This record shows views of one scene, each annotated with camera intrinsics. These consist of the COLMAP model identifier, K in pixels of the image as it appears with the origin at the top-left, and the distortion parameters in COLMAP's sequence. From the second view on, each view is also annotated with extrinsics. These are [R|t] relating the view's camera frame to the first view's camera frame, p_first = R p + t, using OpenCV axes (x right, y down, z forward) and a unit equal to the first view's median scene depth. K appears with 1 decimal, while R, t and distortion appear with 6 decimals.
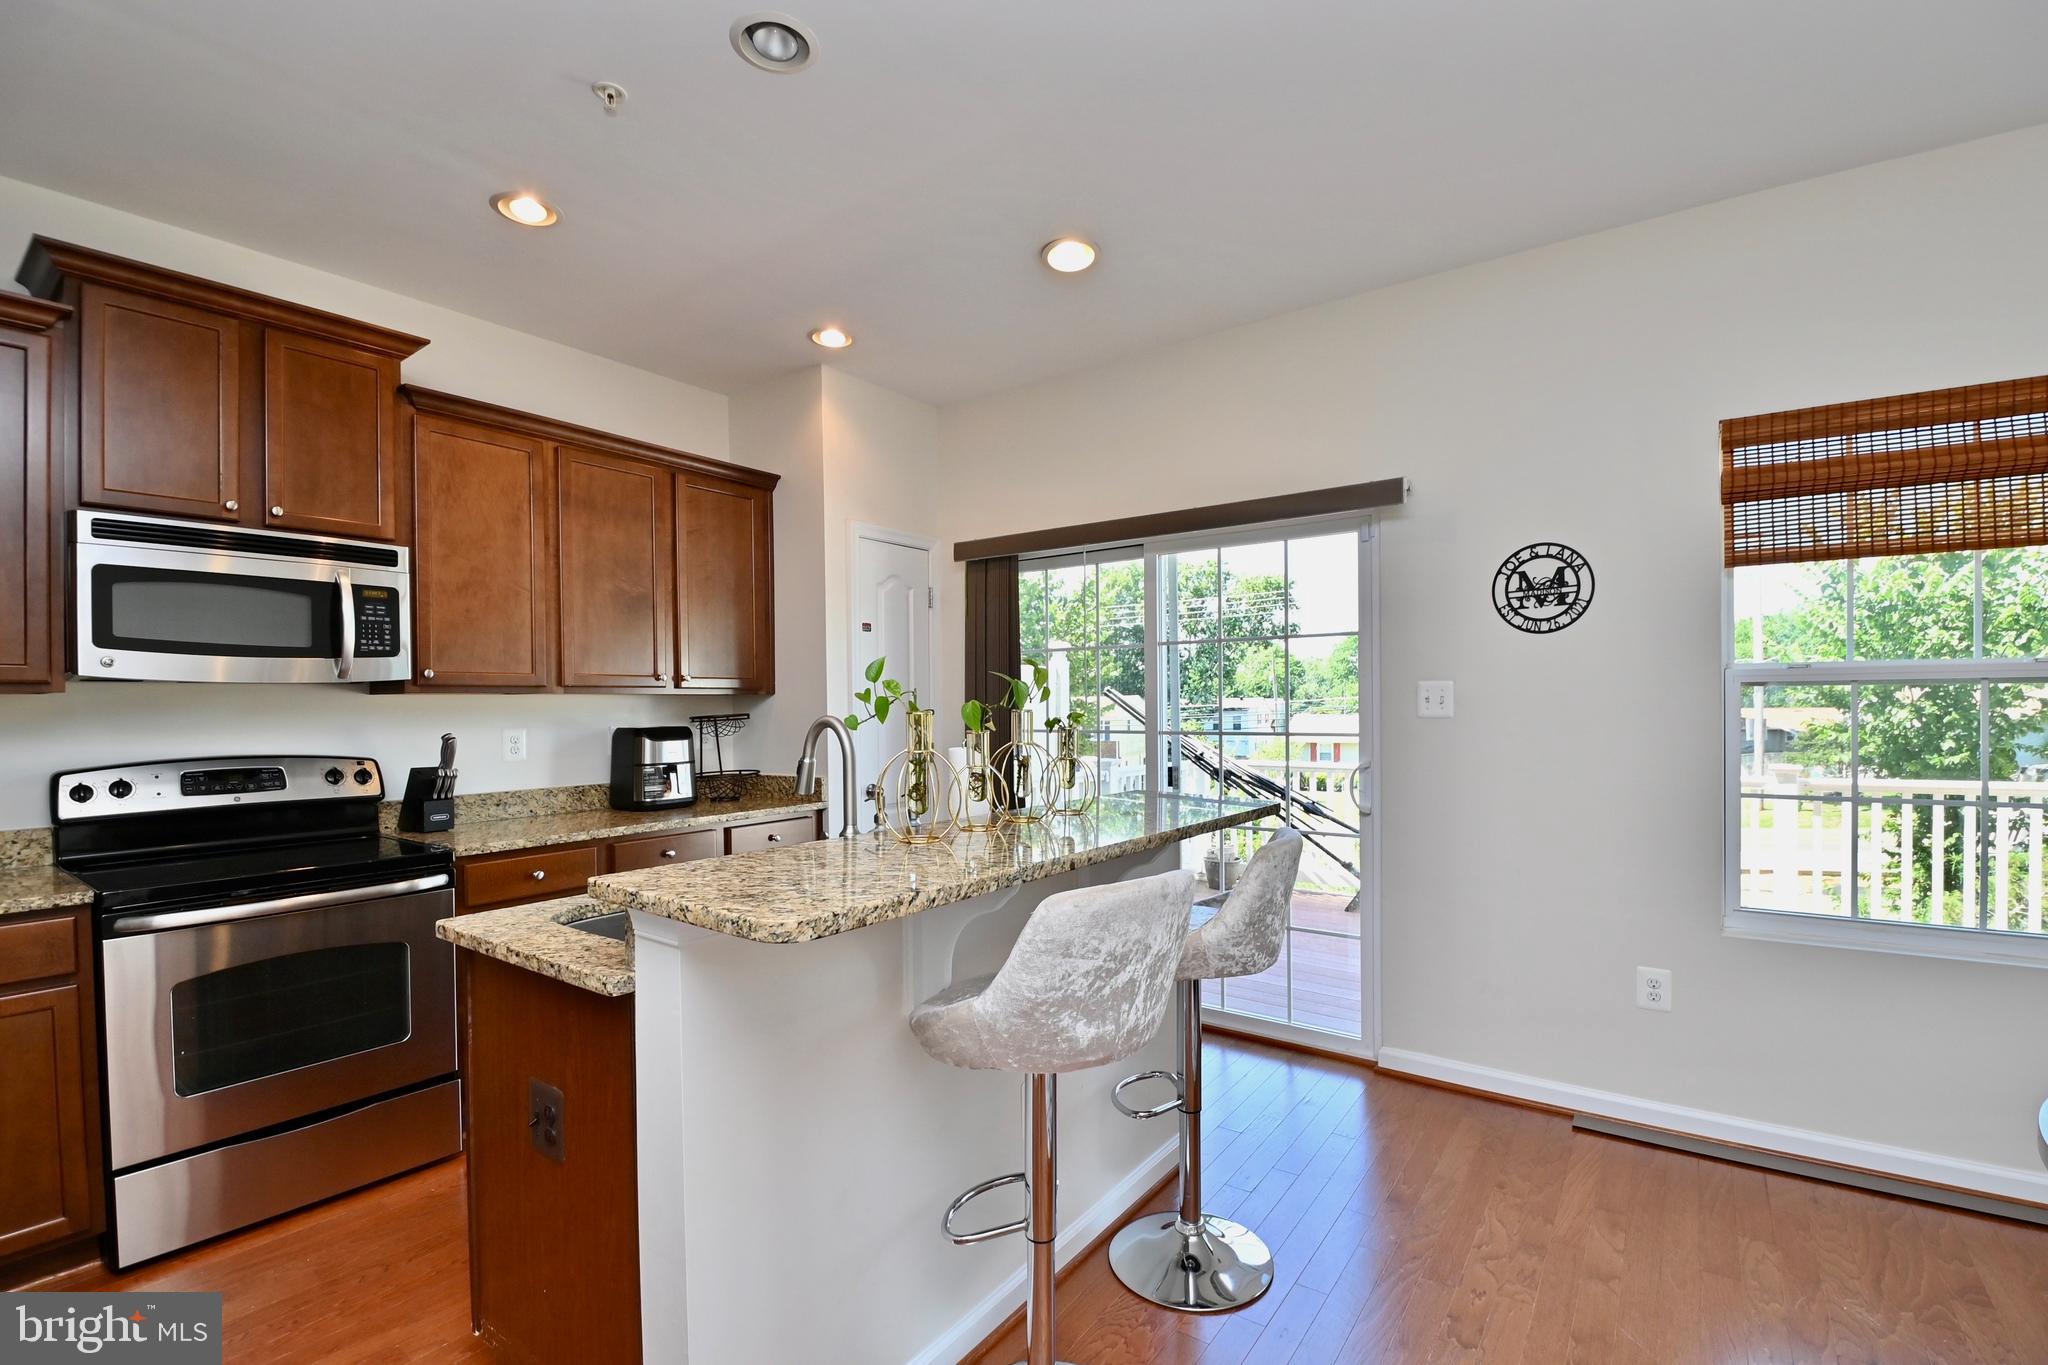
lens RADIAL K [[889.9, 0, 1075.1], [0, 889.9, 716.2], [0, 0, 1]] dist [-0.030607, -0.000109]
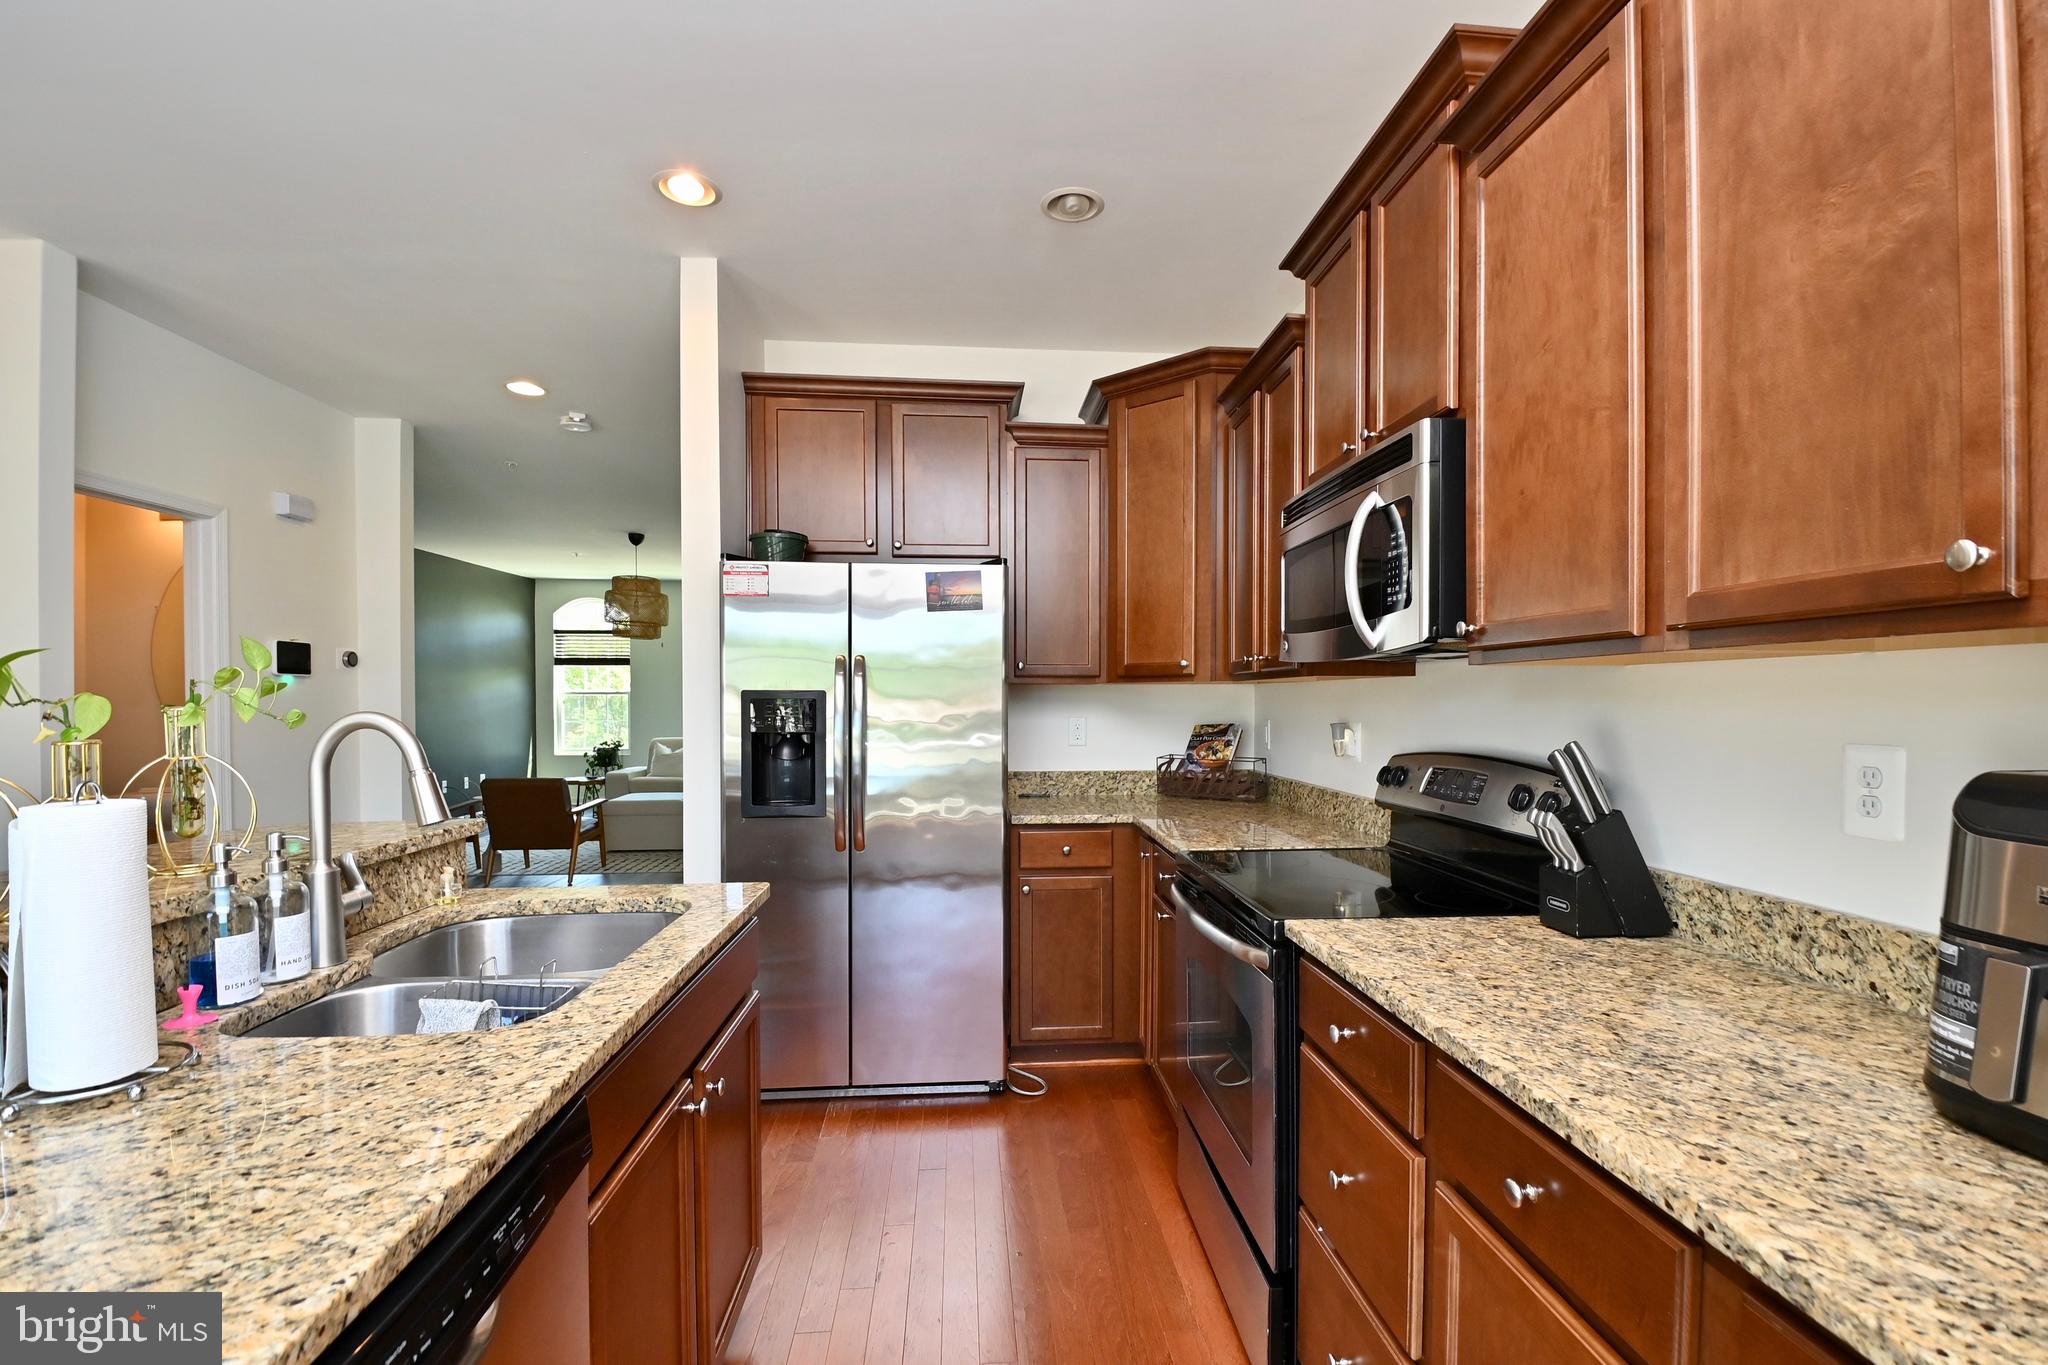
lens RADIAL K [[914.1, 0, 1048.9], [0, 914.1, 701.6], [0, 0, 1]] dist [0.017062, -0.010875]
pose [[-0.779681, 0.013226, -0.626037, -0.162470], [0.002479, 0.999834, 0.018037, -0.012863], [0.626171, 0.012511, -0.779585, 1.243828]]
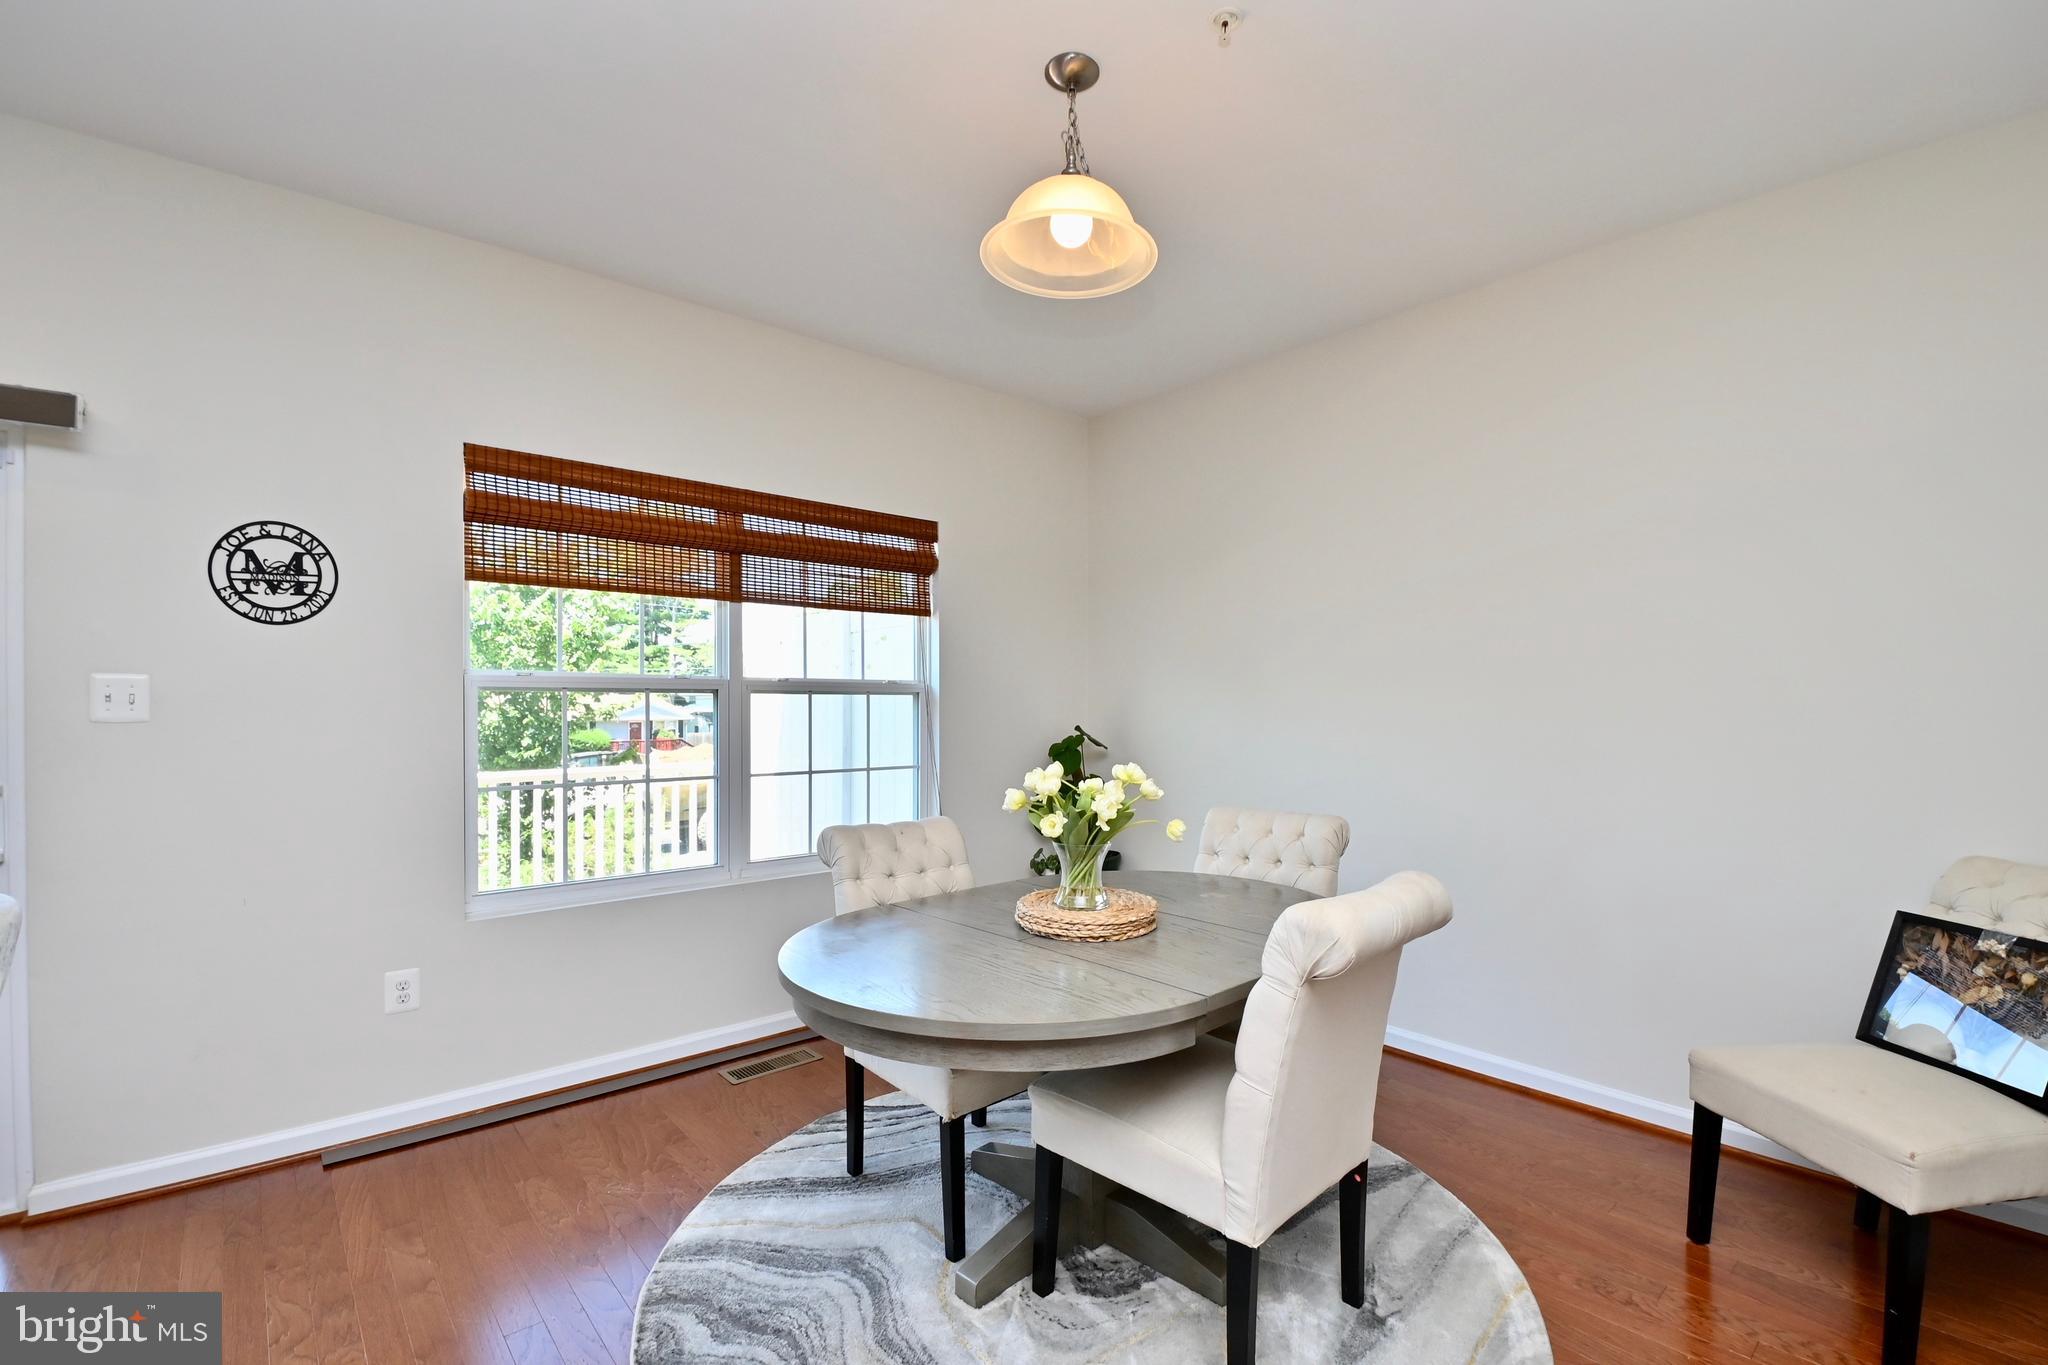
lens RADIAL K [[902.3, 0, 993.3], [0, 902.3, 719.8], [0, 0, 1]] dist [-0.030414, -0.000321]
pose [[0.245166, -0.005725, 0.969464, -0.147460], [0.006370, 0.999970, 0.004295, 0.001714], [-0.969460, 0.005122, 0.245196, 0.091252]]
